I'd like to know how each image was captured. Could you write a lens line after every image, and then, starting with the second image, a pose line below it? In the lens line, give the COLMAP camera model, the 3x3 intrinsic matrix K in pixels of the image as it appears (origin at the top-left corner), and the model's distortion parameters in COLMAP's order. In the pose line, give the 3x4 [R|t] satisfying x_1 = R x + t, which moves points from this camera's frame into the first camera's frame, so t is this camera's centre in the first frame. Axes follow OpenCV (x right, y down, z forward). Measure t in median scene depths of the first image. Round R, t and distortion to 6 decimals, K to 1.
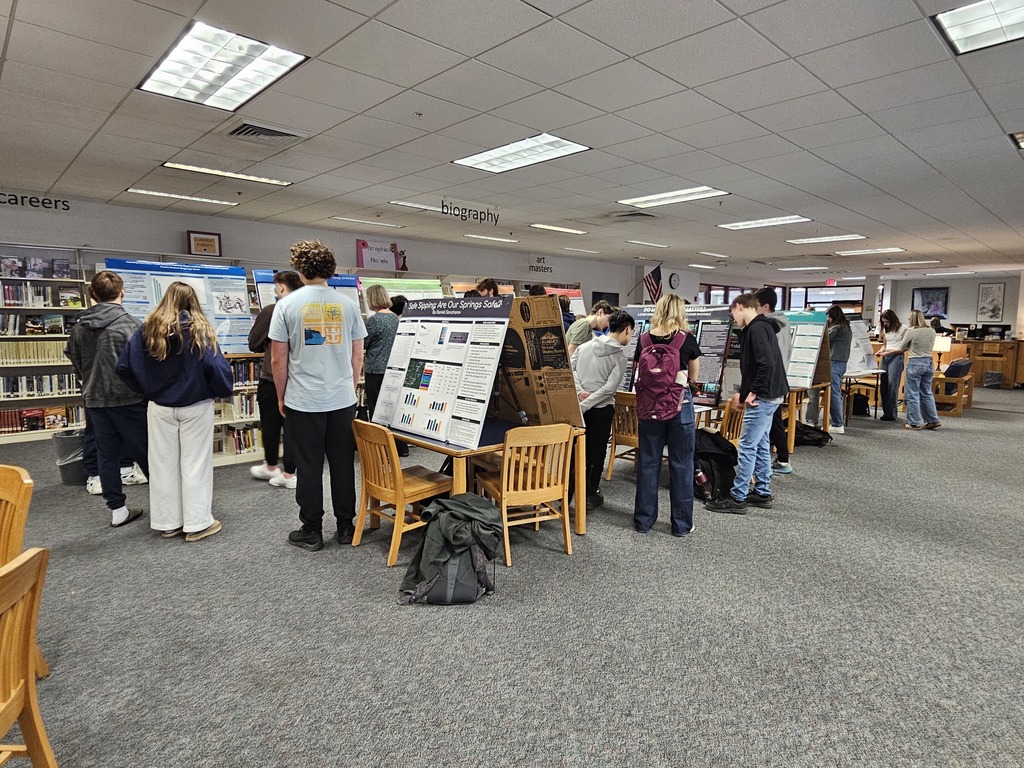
lens RADIAL K [[591.4, 0, 510.0], [0, 591.4, 379.9], [0, 0, 1]] dist [0.000734, 0.000094]
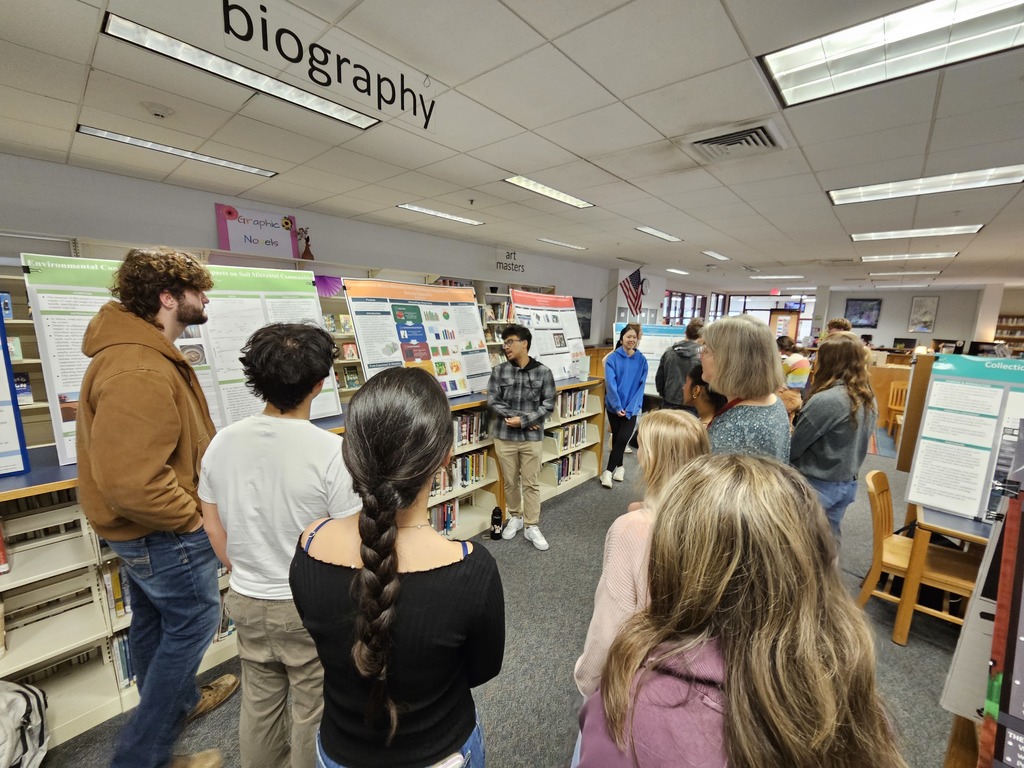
lens RADIAL K [[419.4, 0, 508.5], [0, 419.4, 381.8], [0, 0, 1]] dist [0.000299, -0.000069]
pose [[0.996771, 0.008876, 0.079810, 0.006430], [-0.013998, 0.997861, 0.063858, -0.082891], [-0.079073, -0.064769, 0.994763, 0.512922]]
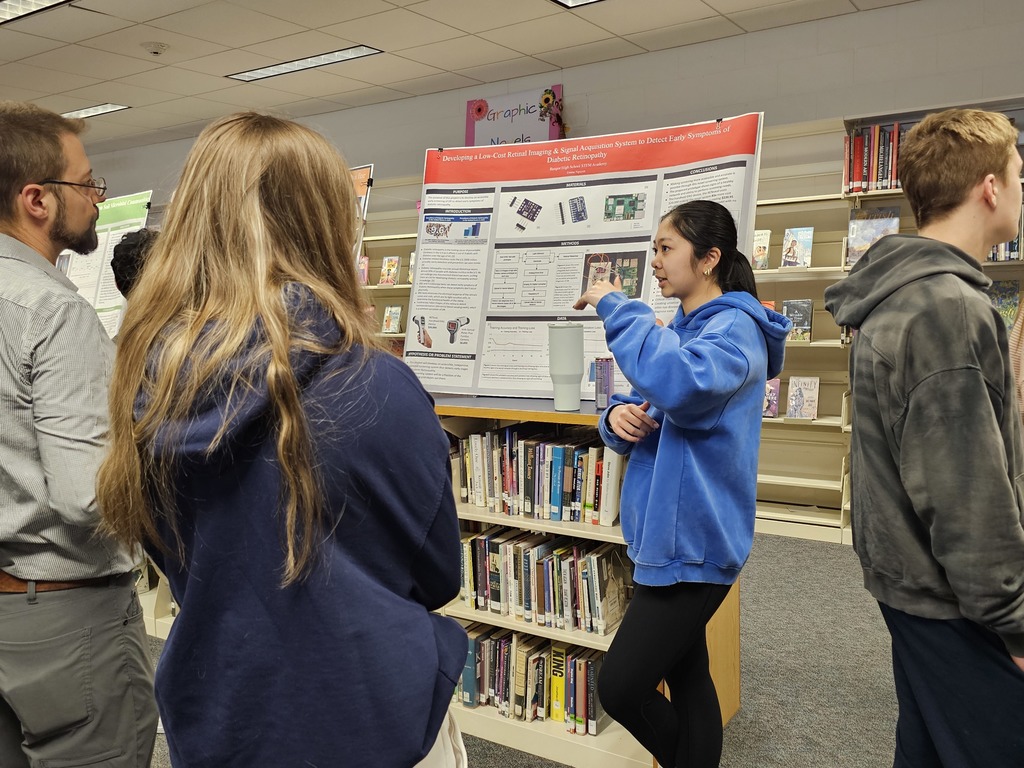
lens RADIAL K [[851.1, 0, 512.8], [0, 851.1, 386.9], [0, 0, 1]] dist [0.064327, 0.003935]
pose [[0.235525, 0.102185, -0.966481, 0.349634], [-0.065602, 0.993861, 0.089093, -0.086118], [0.969652, 0.042419, 0.240782, 0.849001]]
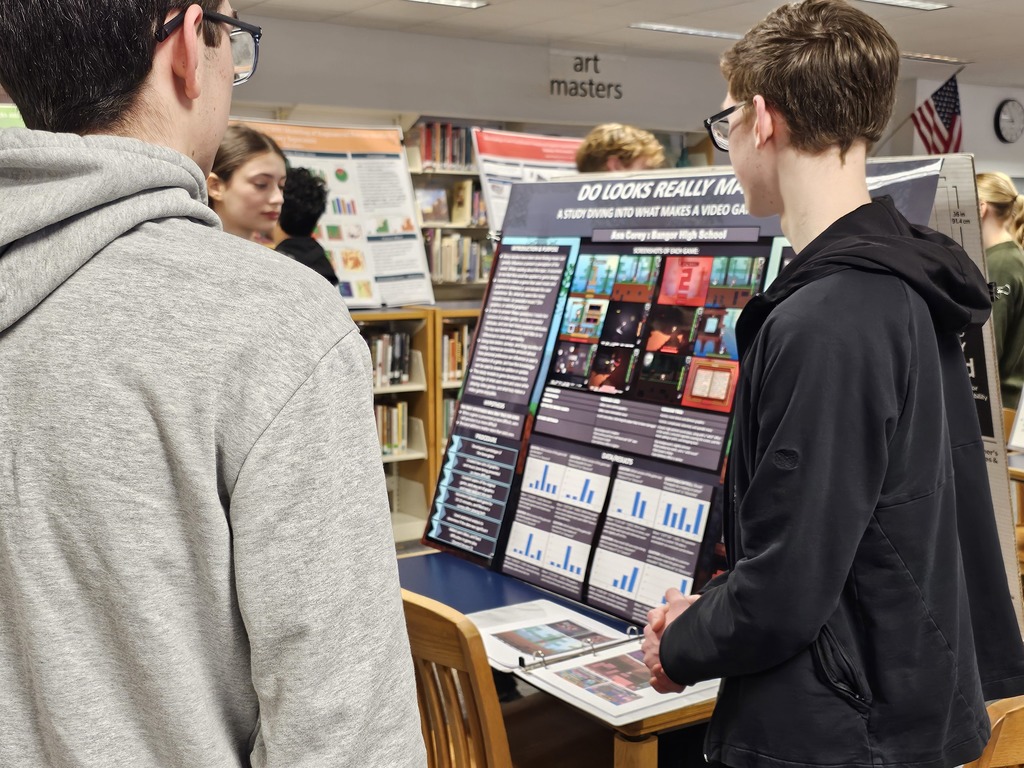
lens RADIAL K [[1270.7, 0, 516.0], [0, 1270.7, 385.2], [0, 0, 1]] dist [0.081970, 0.000000]
pose [[0.989013, 0.014343, -0.147132, 0.151342], [-0.011406, 0.999719, 0.020786, -0.028929], [0.147389, -0.018880, 0.988898, 0.272330]]
